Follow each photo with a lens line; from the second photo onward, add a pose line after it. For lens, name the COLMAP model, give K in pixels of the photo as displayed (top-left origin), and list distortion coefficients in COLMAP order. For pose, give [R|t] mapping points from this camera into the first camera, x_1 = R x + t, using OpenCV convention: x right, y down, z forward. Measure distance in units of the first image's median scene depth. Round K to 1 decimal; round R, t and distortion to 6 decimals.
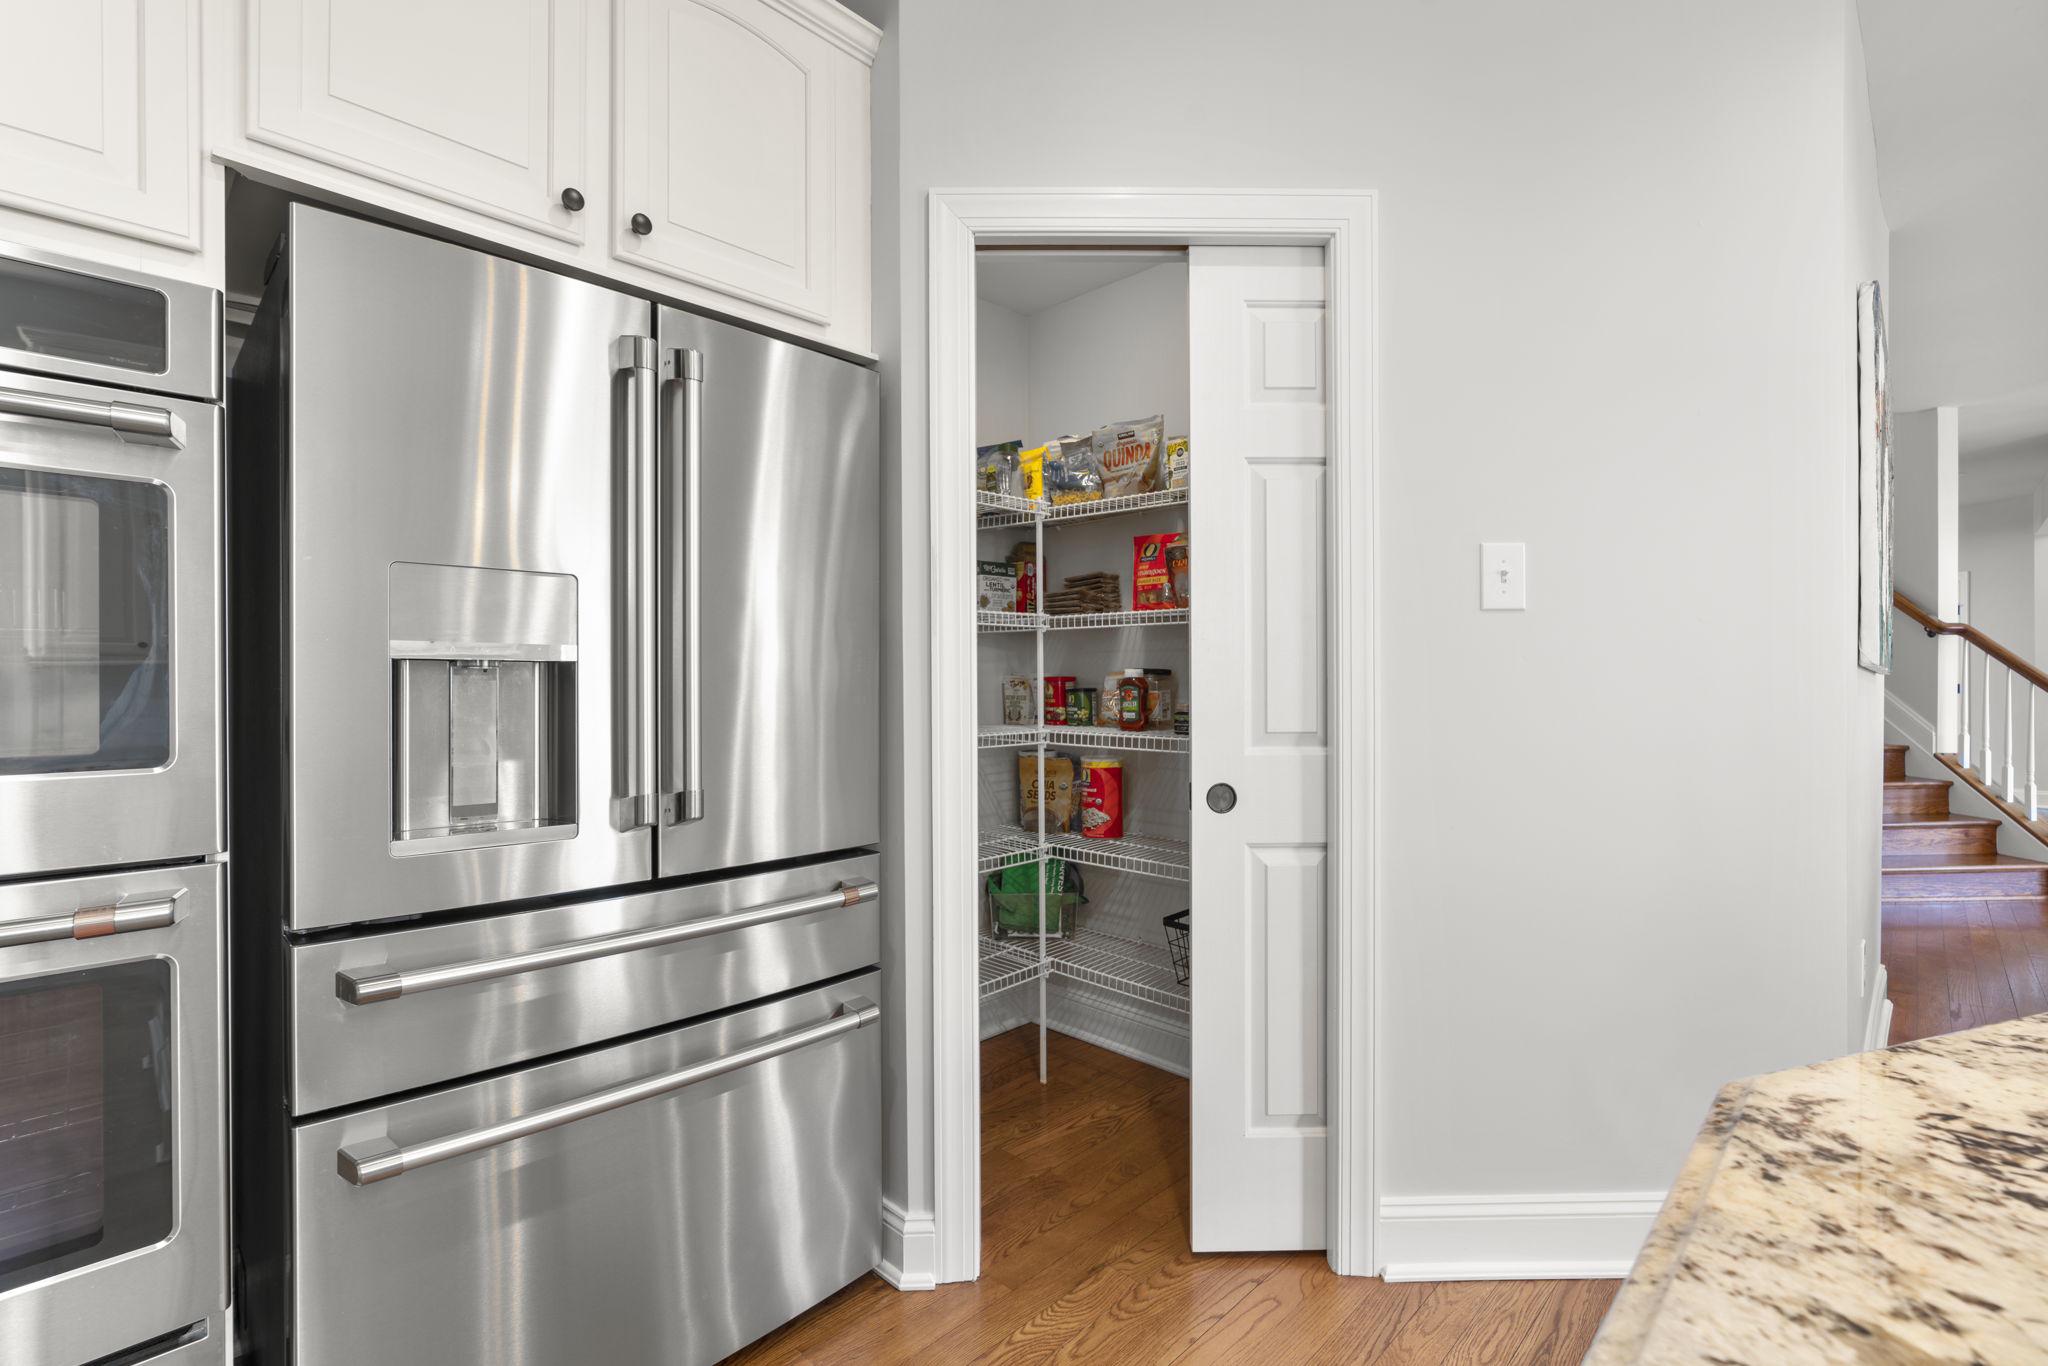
lens RADIAL K [[955.1, 0, 1019.3], [0, 955.1, 676.5], [0, 0, 1]] dist [-0.011516, 0.007683]
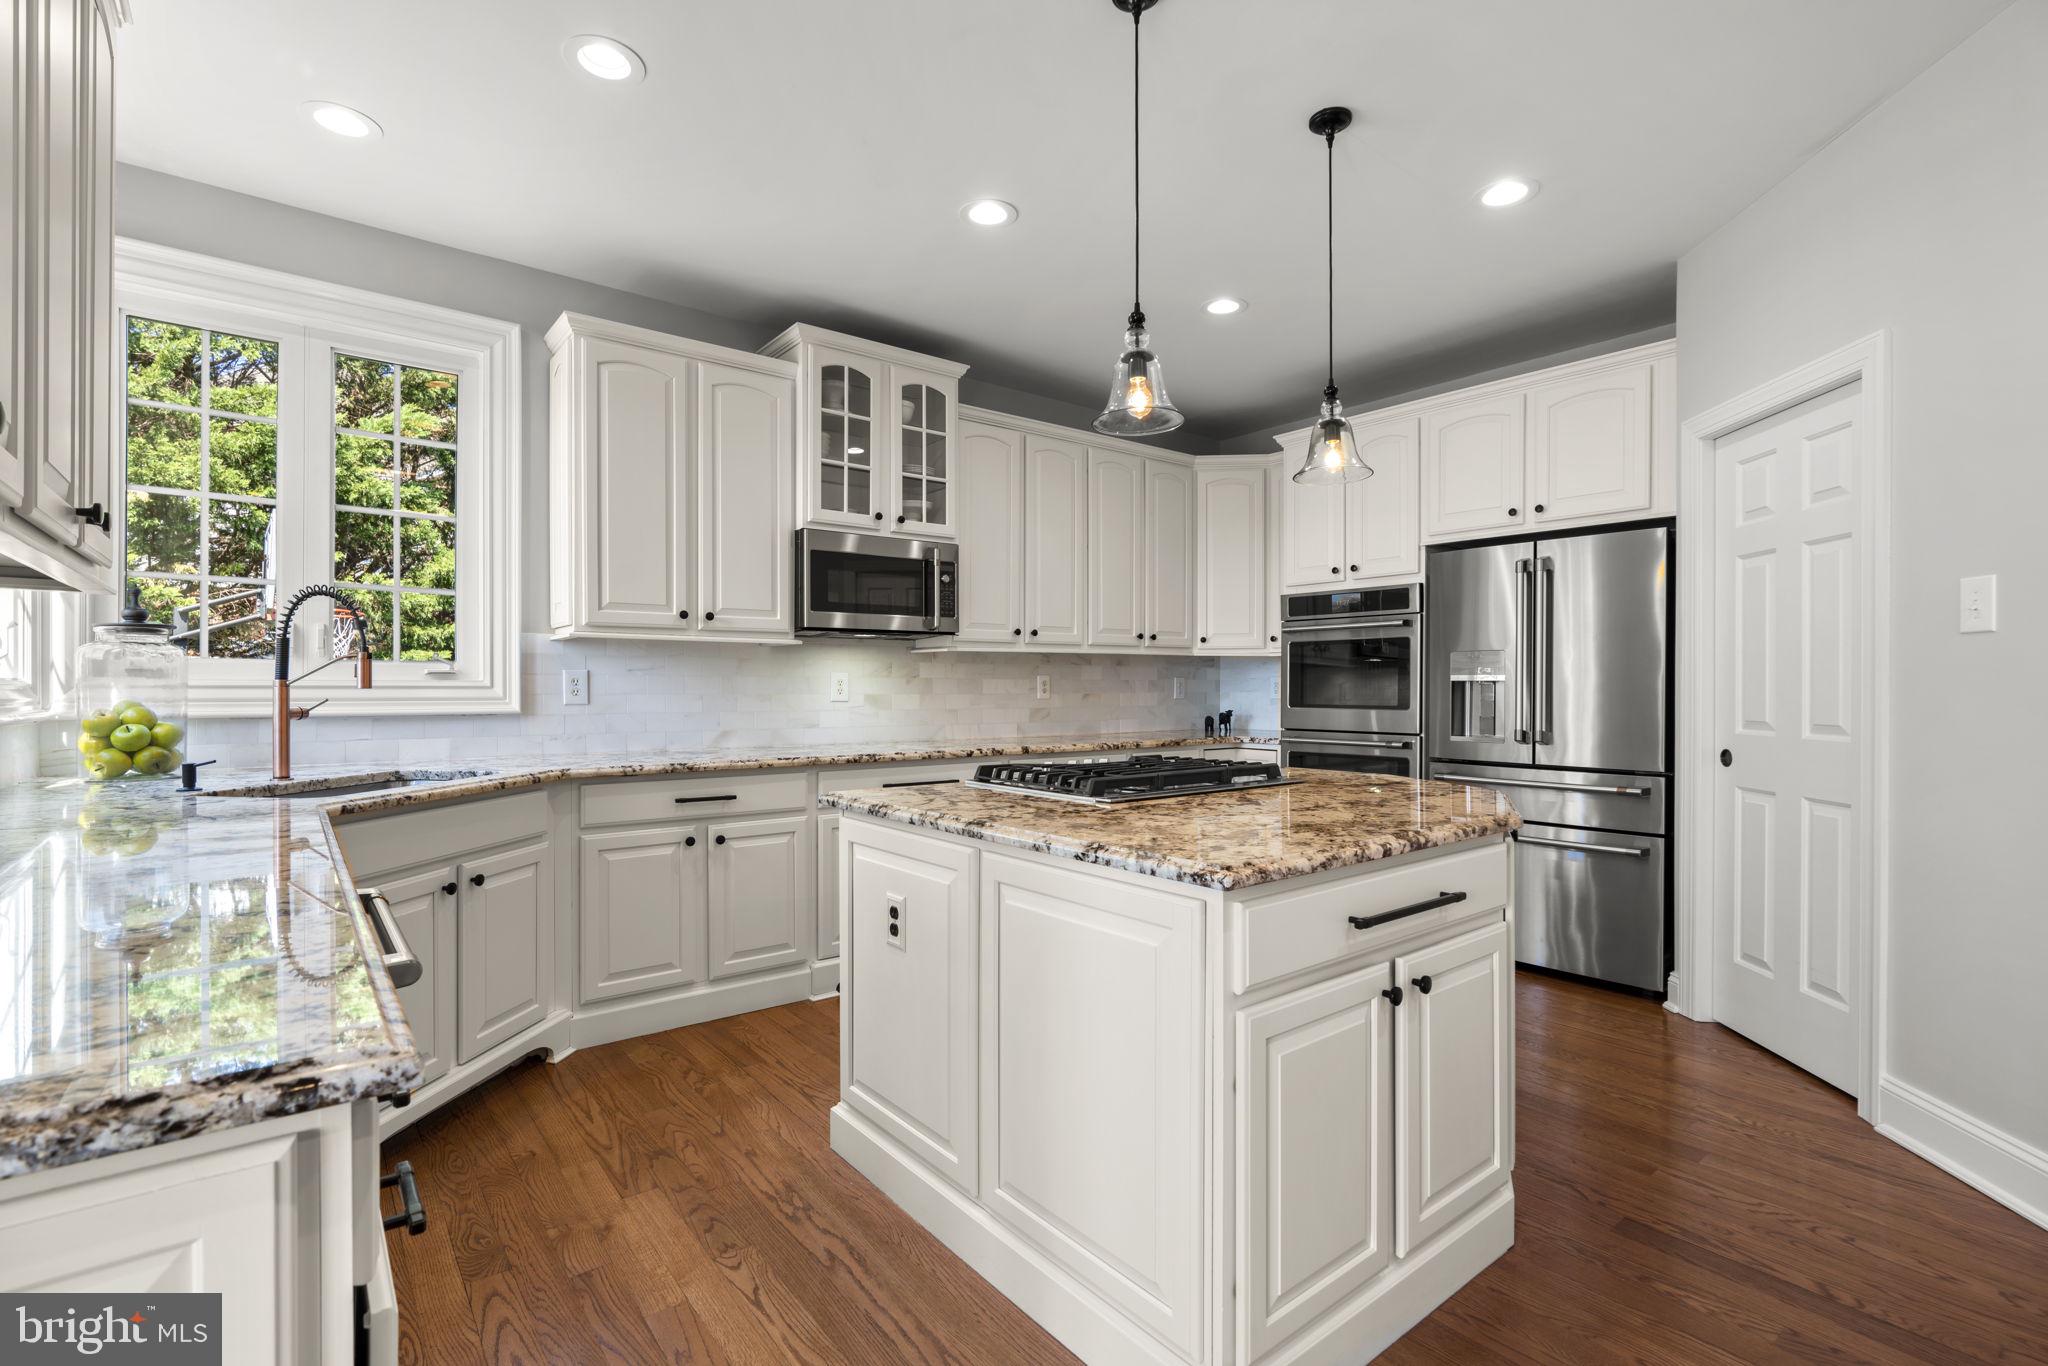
lens RADIAL K [[955.1, 0, 1034.0], [0, 955.1, 688.8], [0, 0, 1]] dist [-0.011516, 0.007683]
pose [[-0.117505, 0.006881, -0.993048, 1.958037], [0.005895, 0.999963, 0.006231, -0.015998], [0.993055, -0.005122, -0.117541, -0.034351]]
